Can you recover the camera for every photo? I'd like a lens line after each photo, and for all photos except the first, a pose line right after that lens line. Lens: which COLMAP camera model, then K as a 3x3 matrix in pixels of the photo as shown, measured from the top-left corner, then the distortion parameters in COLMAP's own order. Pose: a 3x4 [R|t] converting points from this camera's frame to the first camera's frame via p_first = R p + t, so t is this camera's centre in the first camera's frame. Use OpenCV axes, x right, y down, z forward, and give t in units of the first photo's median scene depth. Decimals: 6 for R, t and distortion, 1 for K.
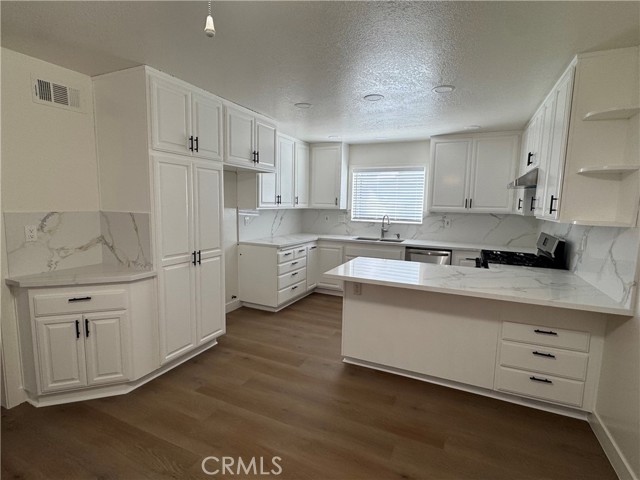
lens RADIAL K [[321.6, 0, 319.6], [0, 321.6, 240.5], [0, 0, 1]] dist [-0.000351, 0.000489]
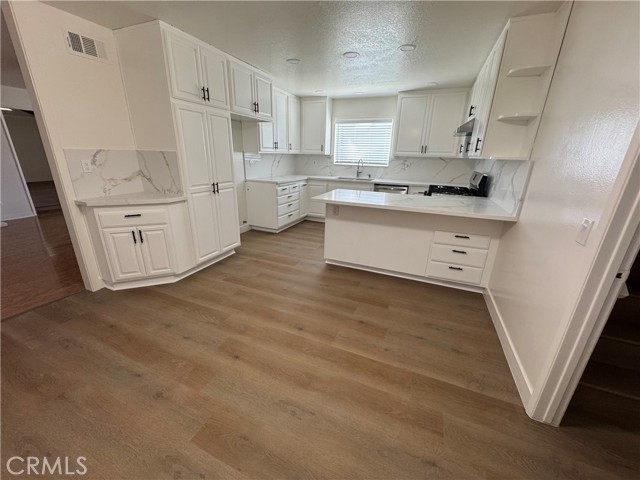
lens RADIAL K [[254.8, 0, 320.3], [0, 254.8, 240.4], [0, 0, 1]] dist [-0.000619, -0.000557]
pose [[0.999324, -0.007026, 0.036072, 0.012119], [-0.000550, 0.978585, 0.205842, 0.051519], [-0.036746, -0.205722, 0.977920, -0.095868]]
